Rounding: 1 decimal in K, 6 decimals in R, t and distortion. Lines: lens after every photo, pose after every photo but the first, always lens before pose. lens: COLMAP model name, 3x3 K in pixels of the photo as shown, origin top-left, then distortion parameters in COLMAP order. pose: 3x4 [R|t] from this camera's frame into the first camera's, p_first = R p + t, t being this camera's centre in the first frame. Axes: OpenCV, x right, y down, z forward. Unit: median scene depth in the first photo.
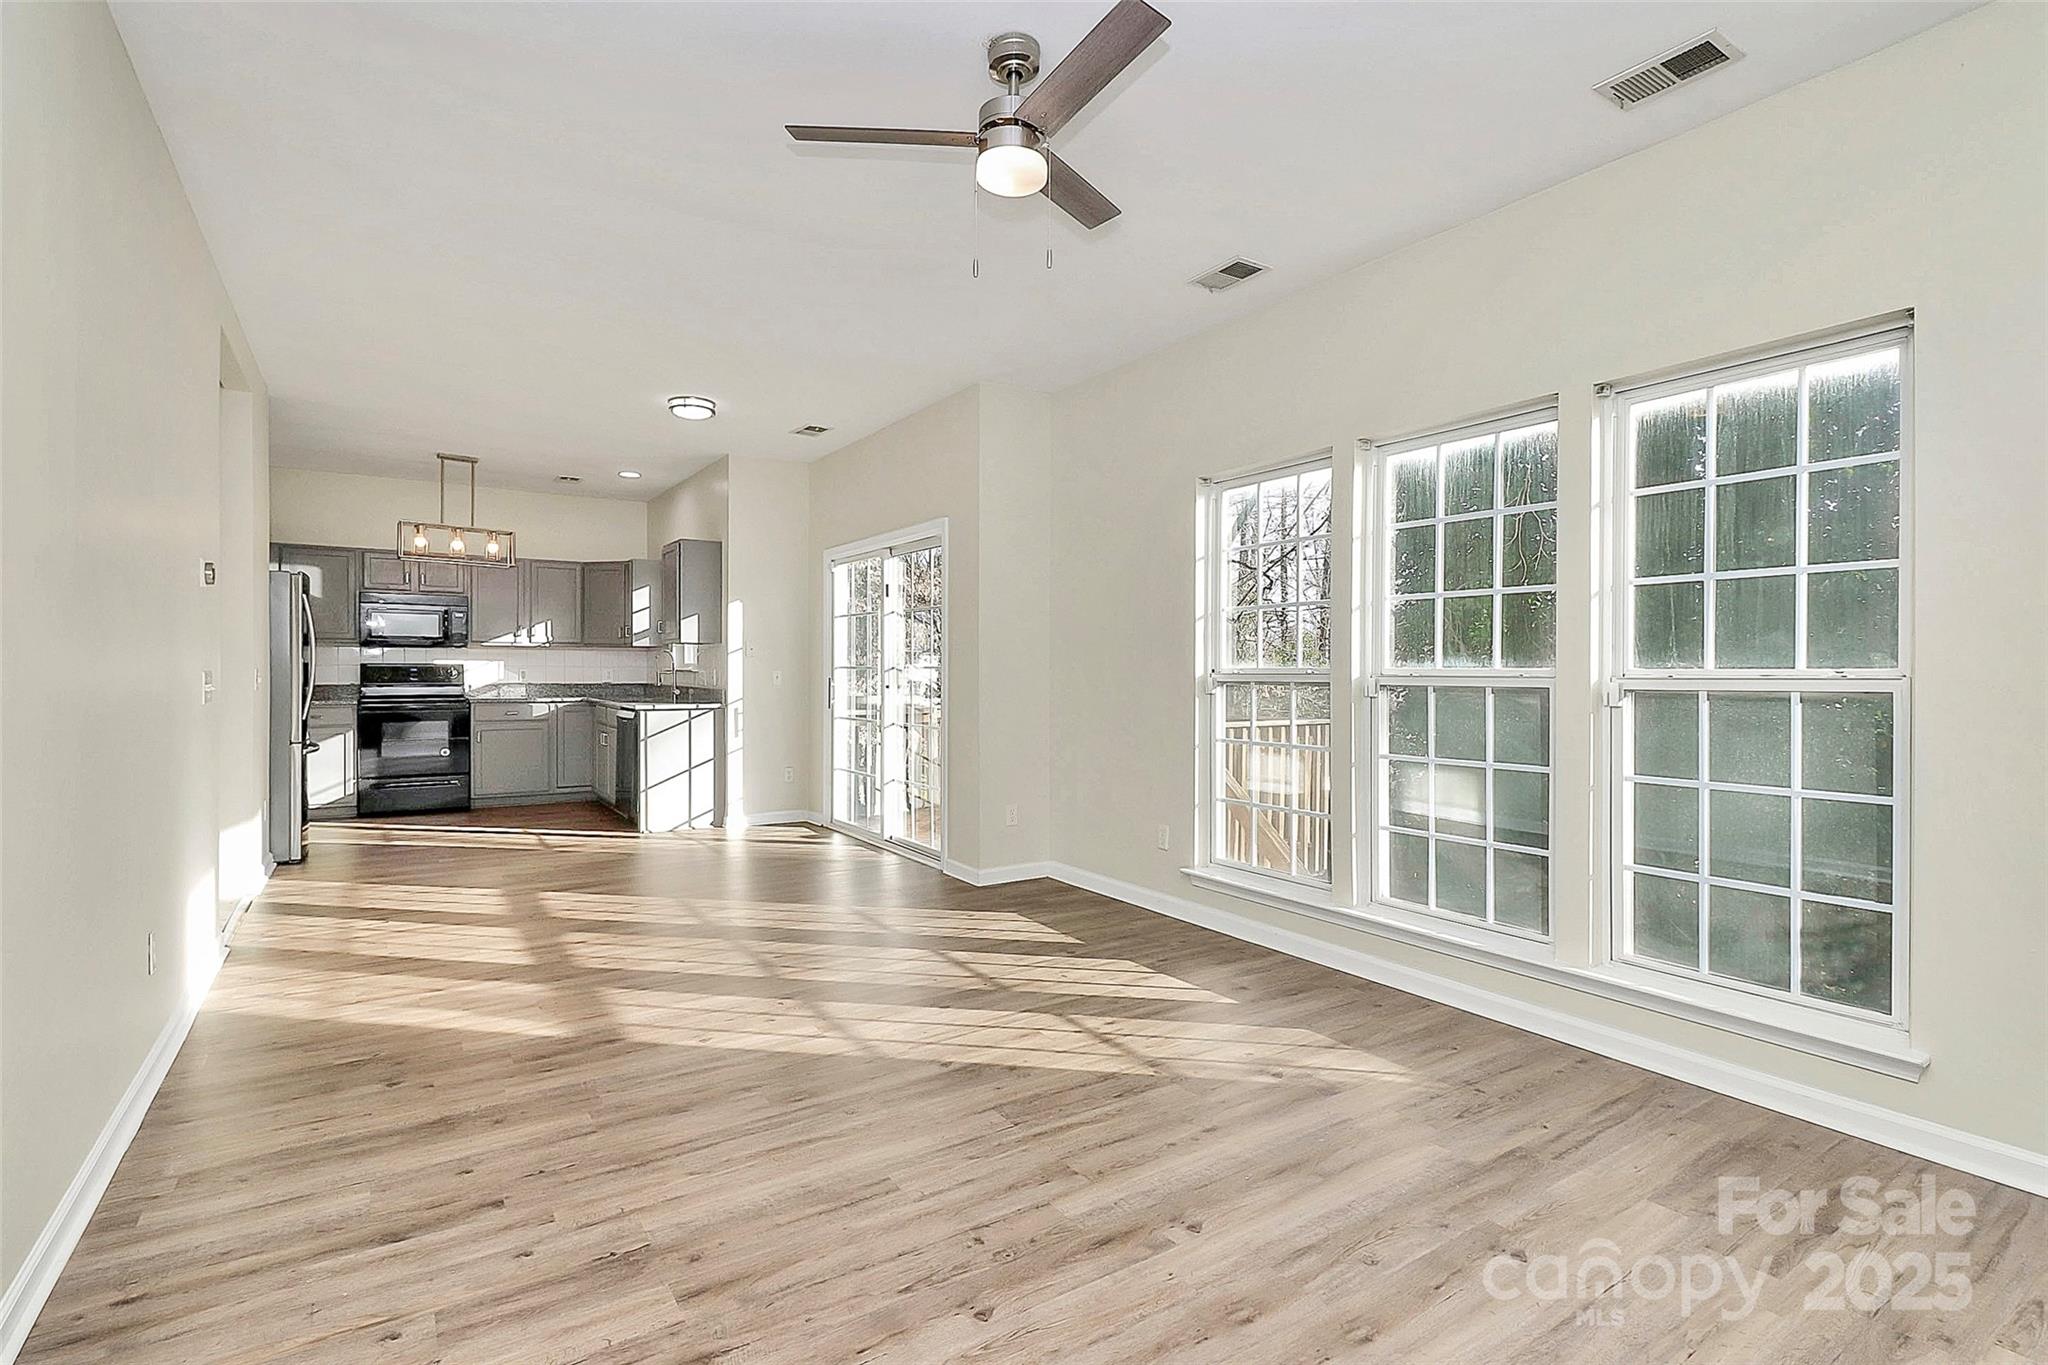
lens RADIAL K [[969.4, 0, 1023.2], [0, 969.4, 675.8], [0, 0, 1]] dist [-0.012443, -0.000933]
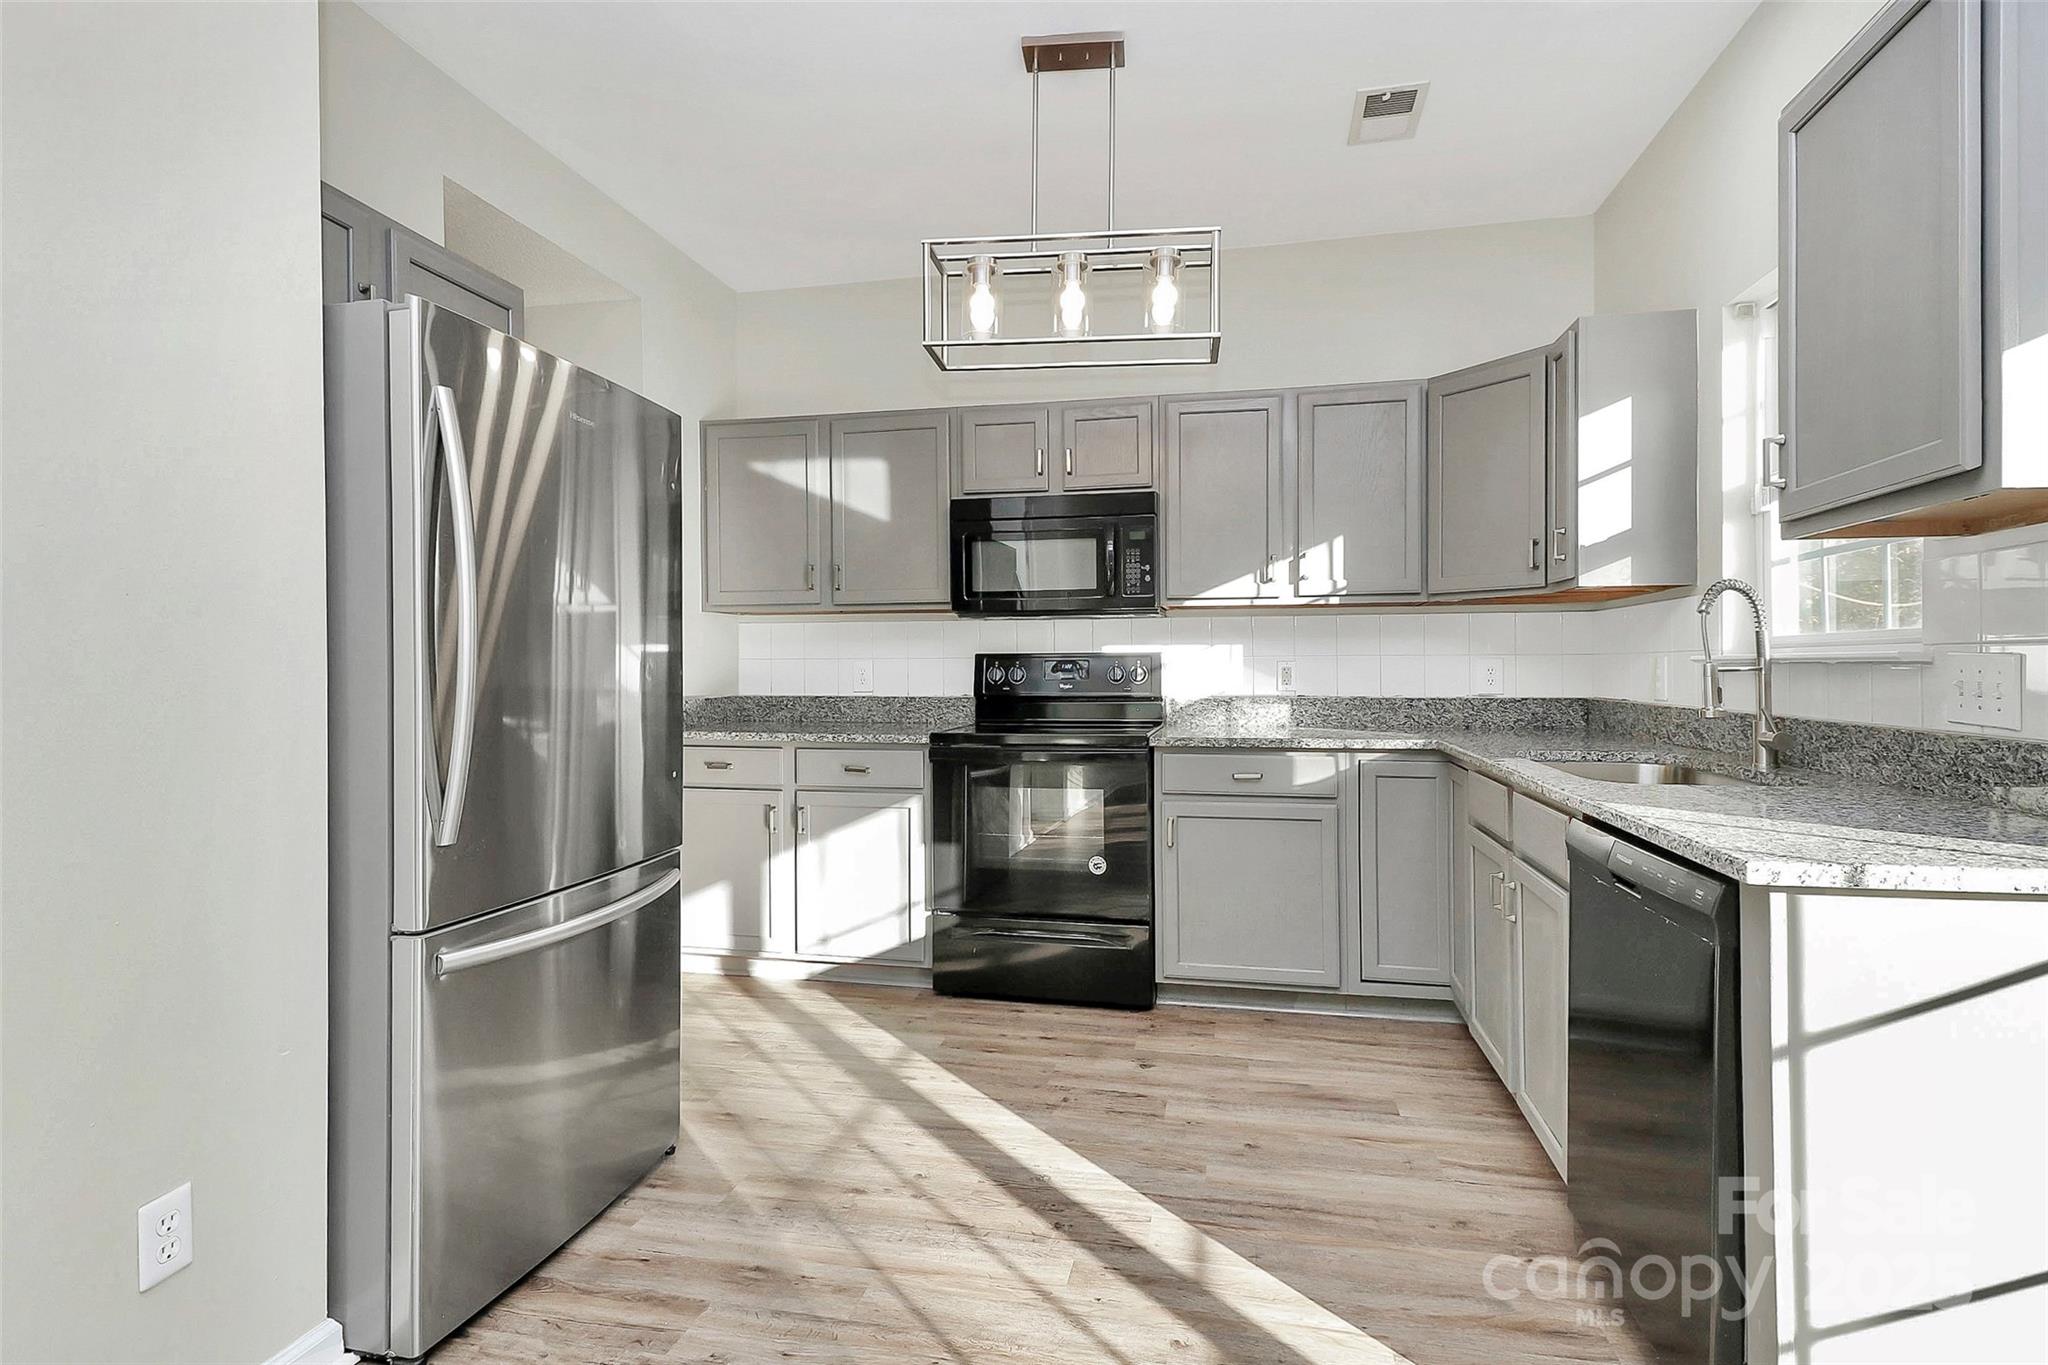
lens RADIAL K [[993.6, 0, 1024.0], [0, 993.6, 682.5], [0, 0, 1]] dist [-0.016173, -0.000467]
pose [[0.691958, 0.003067, -0.721931, -0.344392], [0.002544, 0.999974, 0.006687, -0.001797], [0.721933, -0.006464, 0.691933, 0.748209]]
